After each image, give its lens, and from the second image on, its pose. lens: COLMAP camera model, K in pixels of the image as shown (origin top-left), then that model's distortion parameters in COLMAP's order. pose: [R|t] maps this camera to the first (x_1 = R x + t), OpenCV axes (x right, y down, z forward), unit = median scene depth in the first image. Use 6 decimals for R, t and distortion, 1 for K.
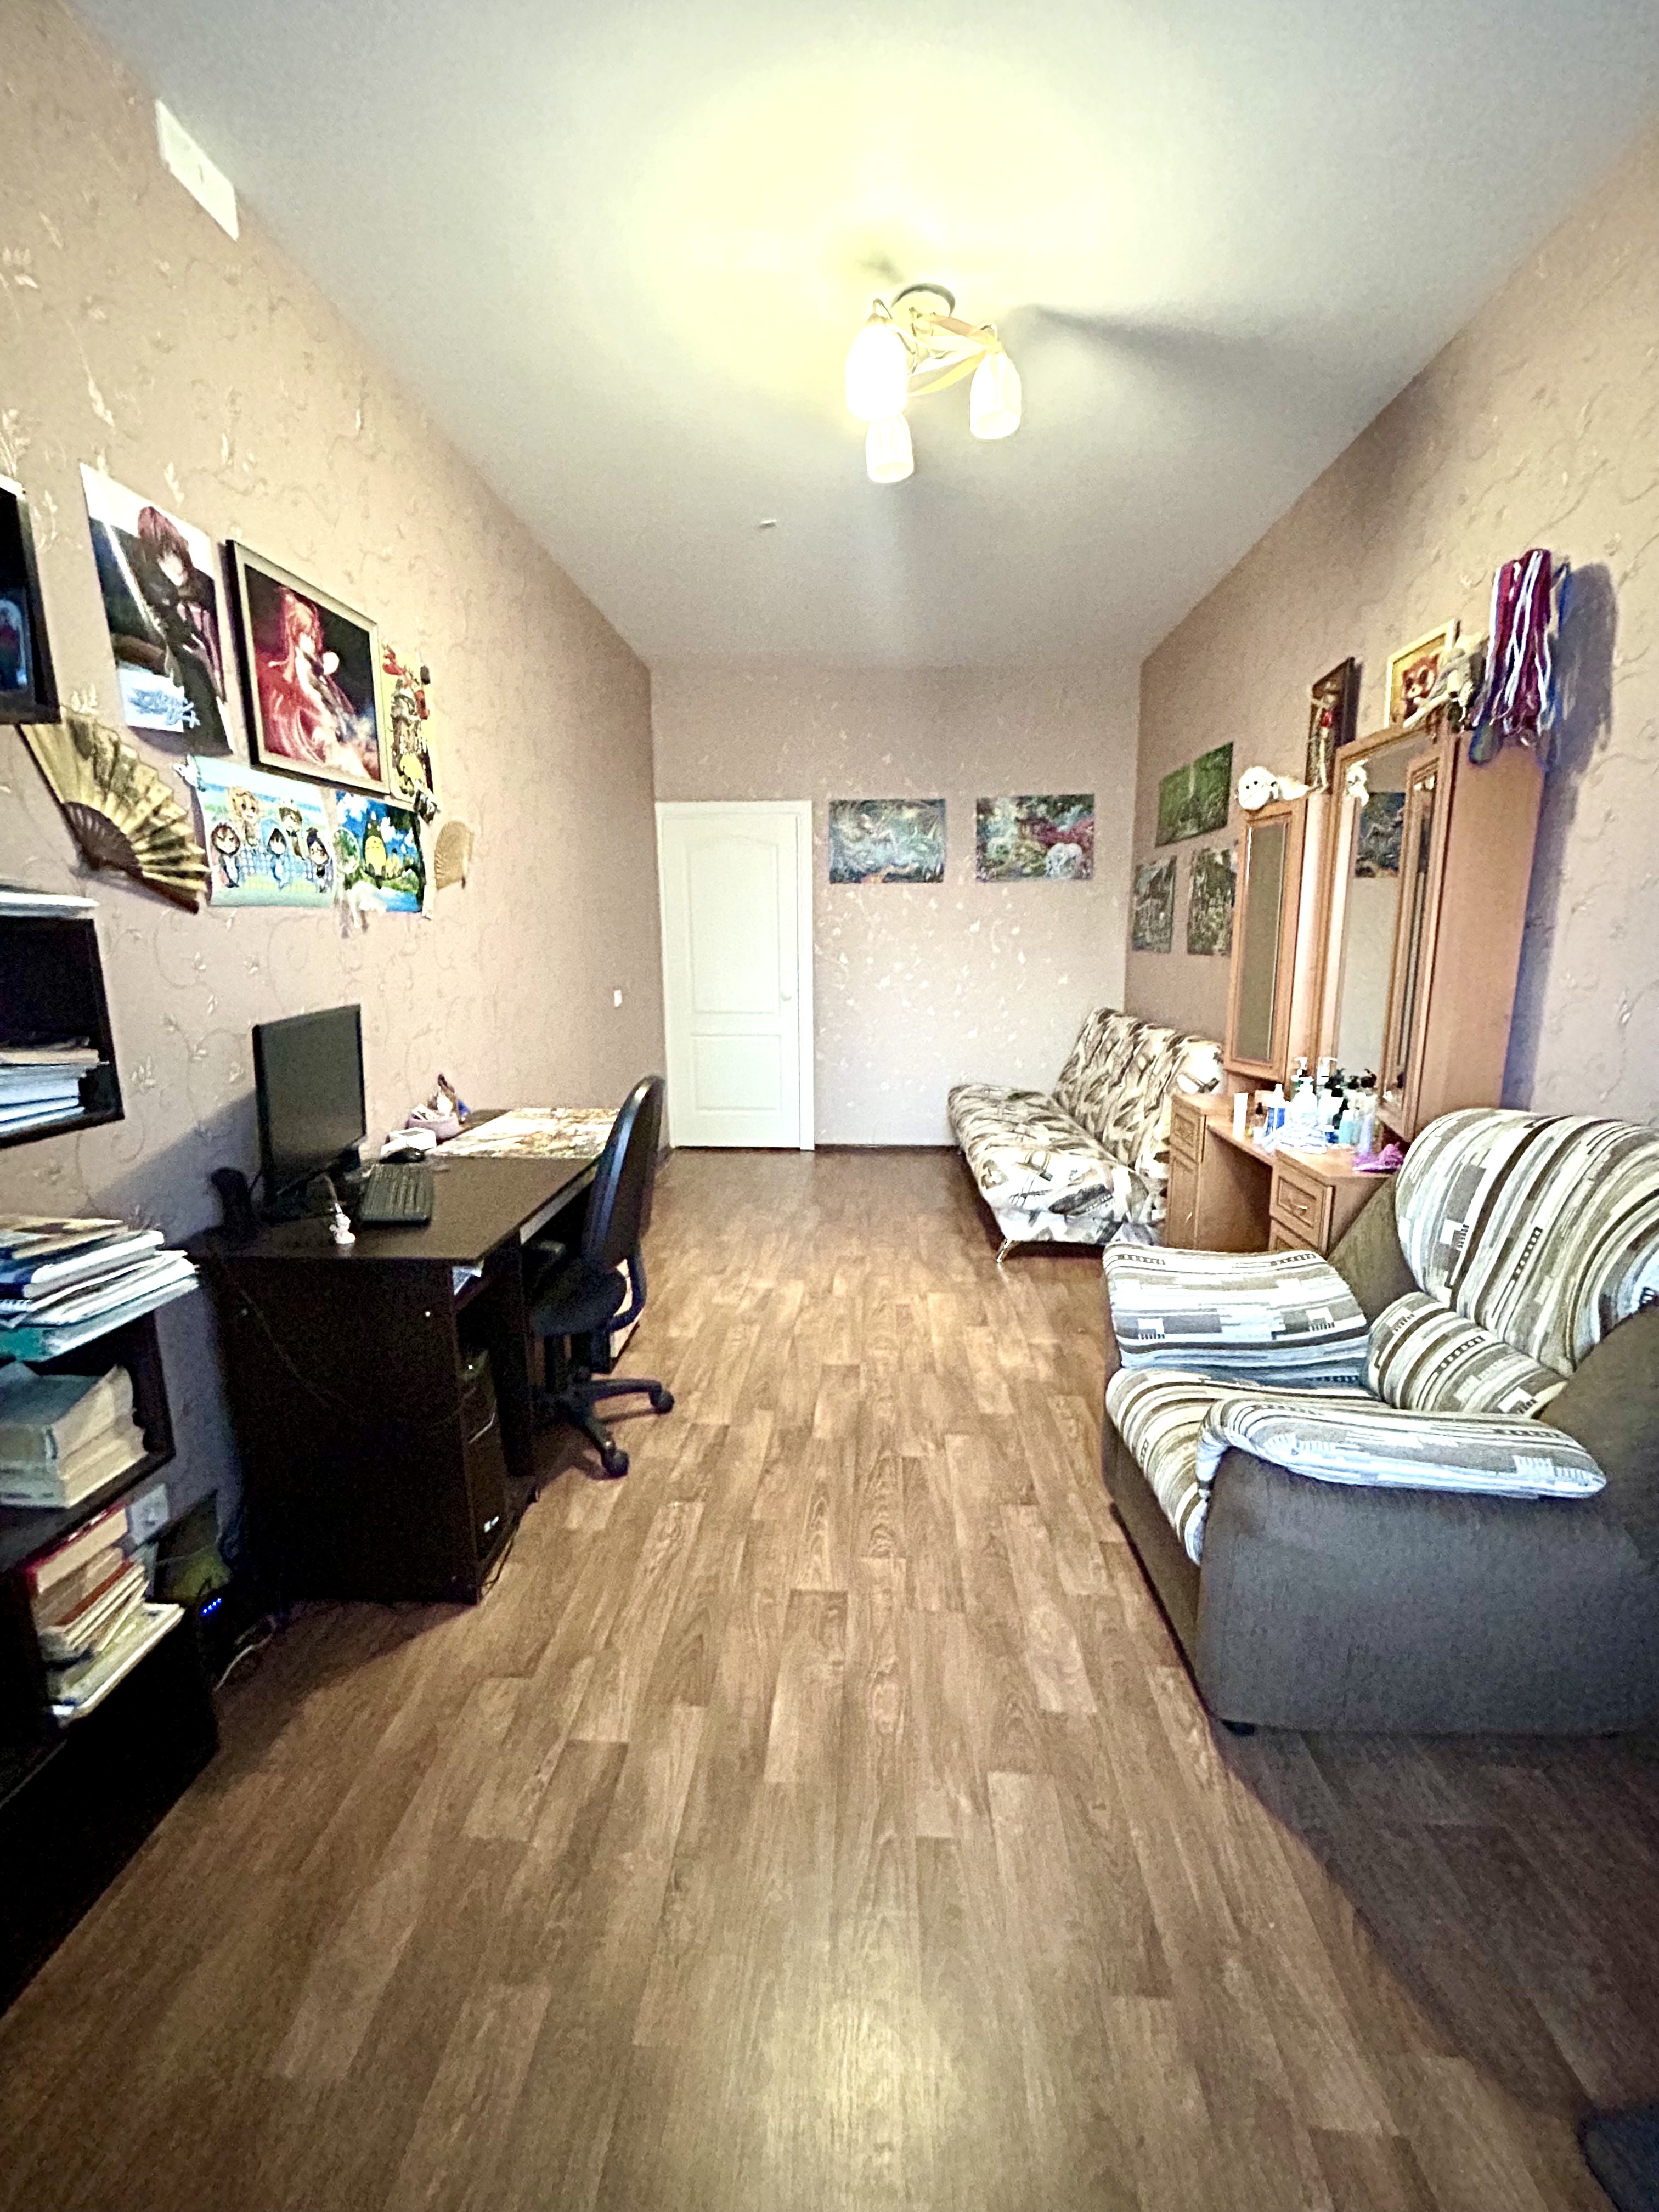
lens RADIAL K [[901.5, 0, 829.5], [0, 901.5, 1106.0], [0, 0, 1]] dist [-0.000132, -0.000030]
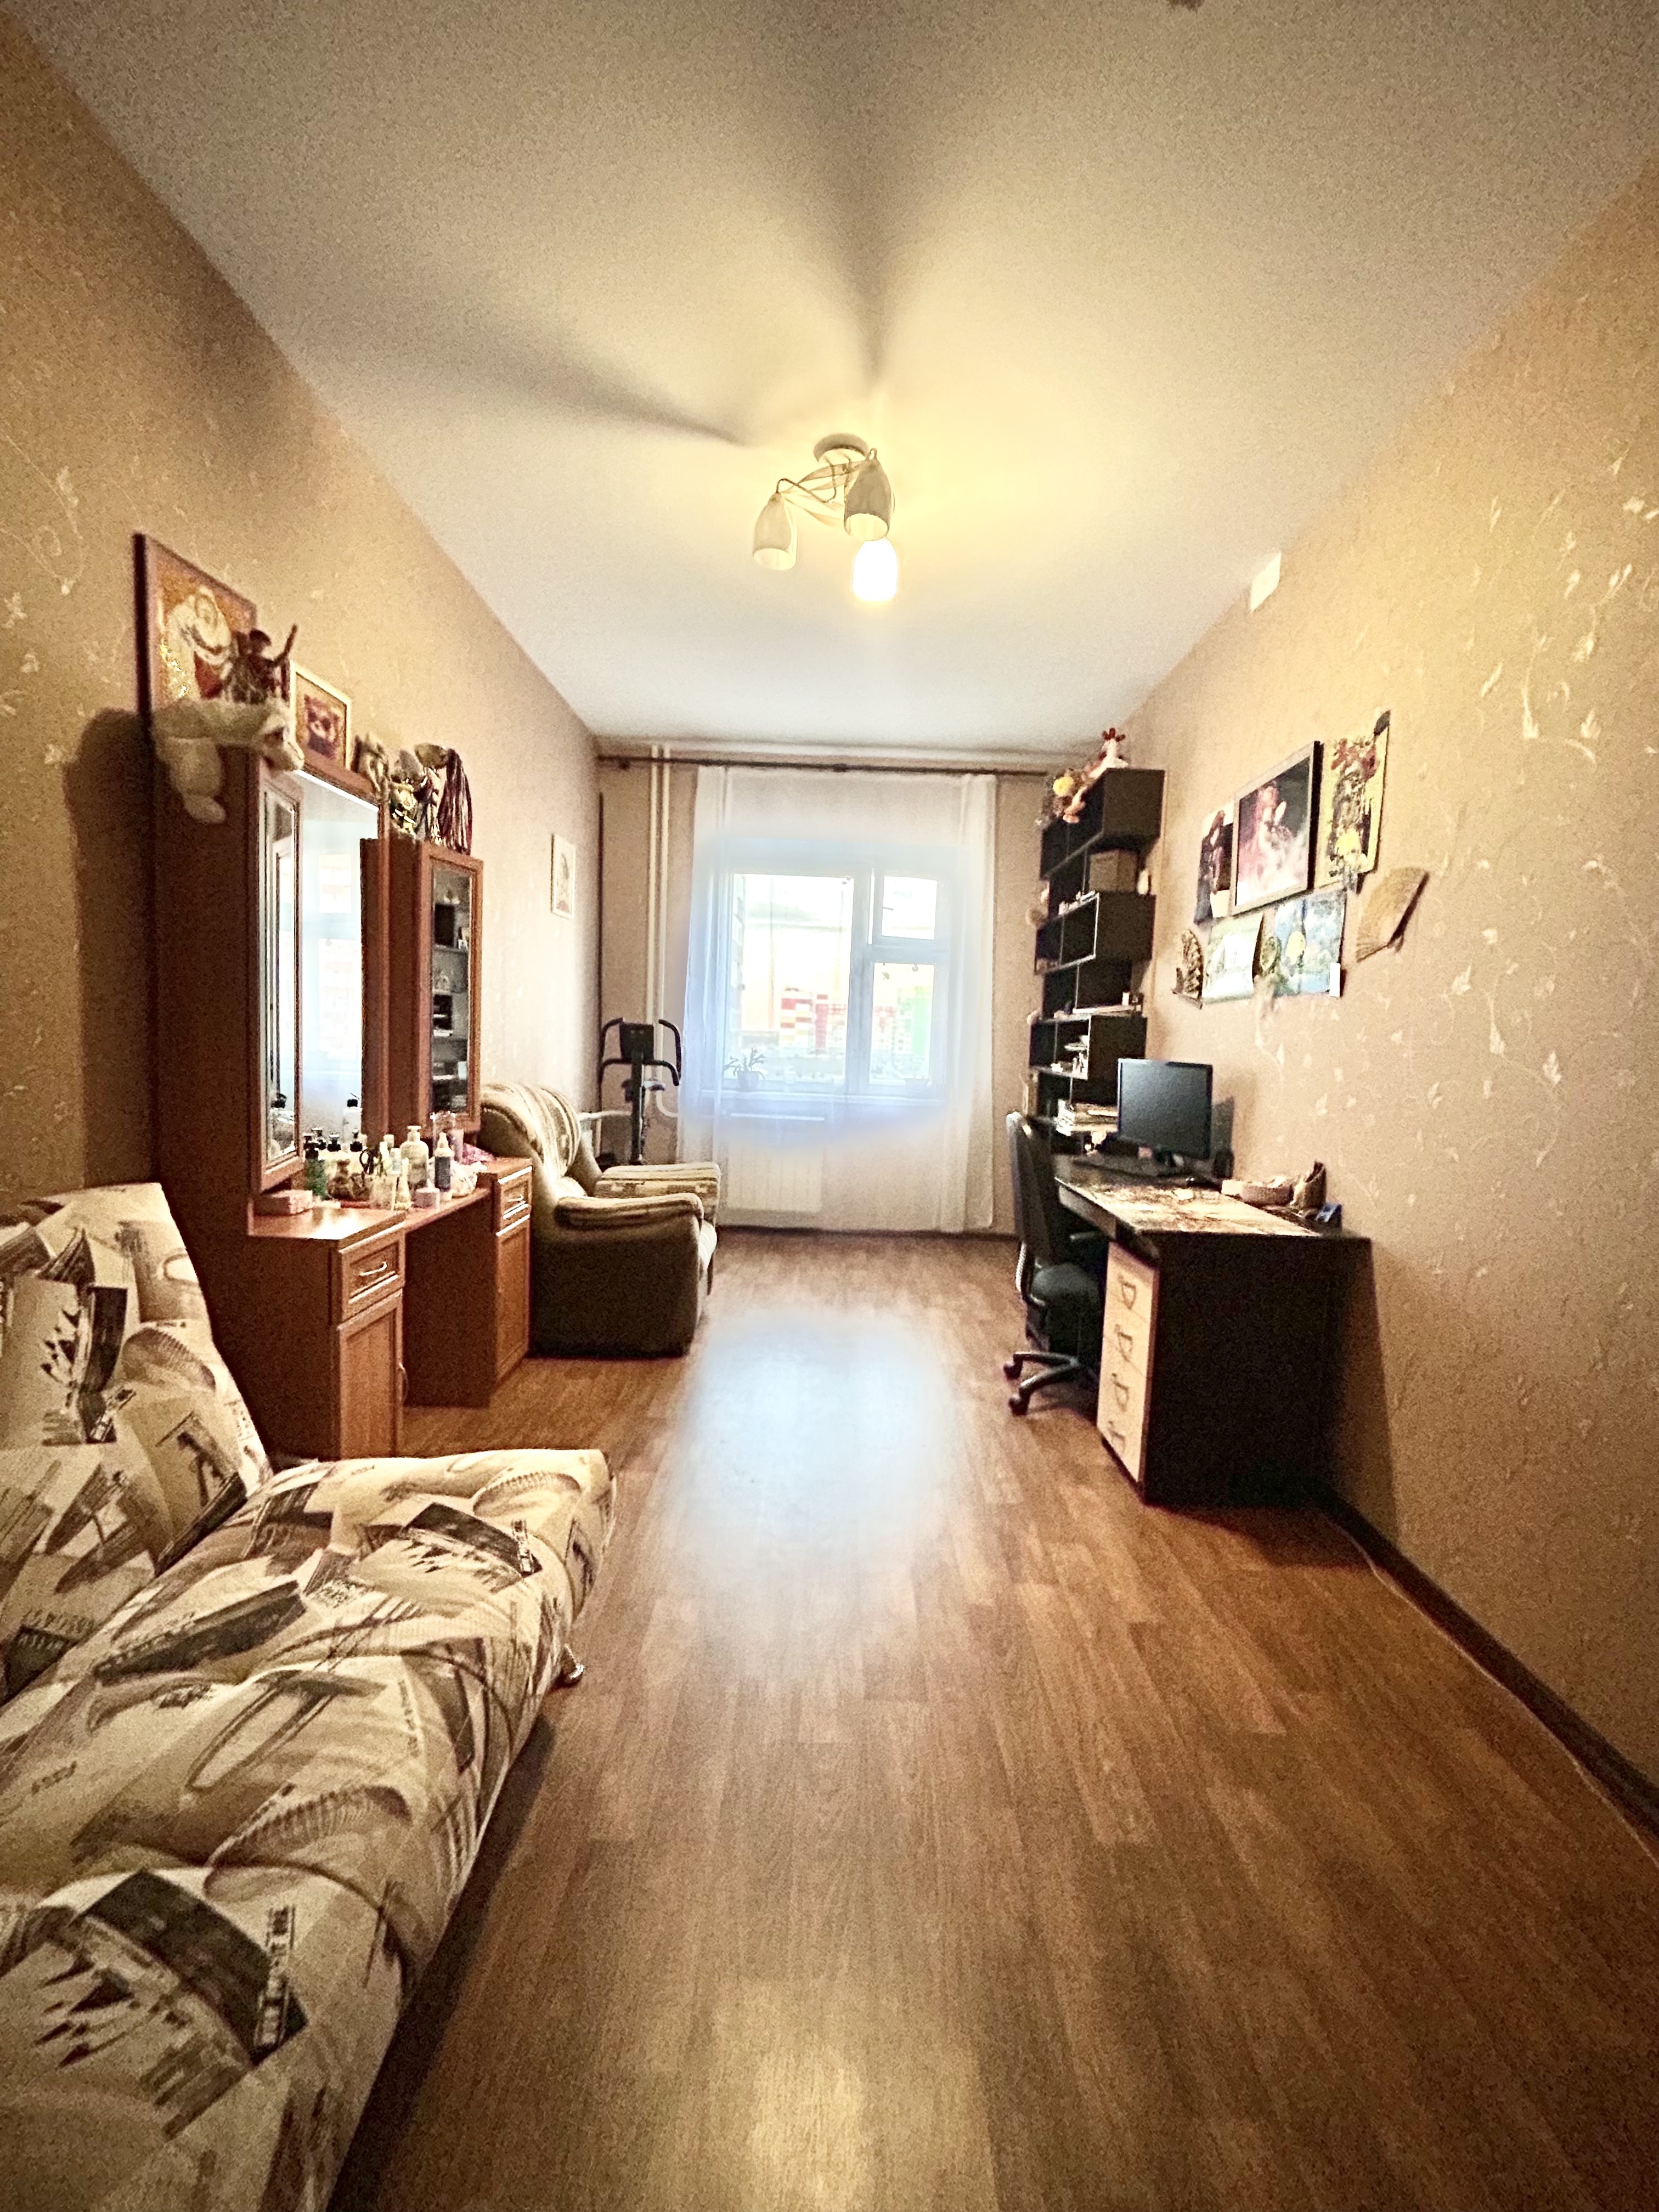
lens RADIAL K [[901.5, 0, 829.5], [0, 901.5, 1106.0], [0, 0, 1]] dist [-0.000132, -0.000030]
pose [[-0.998131, -0.024005, -0.056197, 0.131619], [-0.038178, 0.963014, 0.266734, -0.338600], [0.047715, 0.268381, -0.962130, 1.956760]]
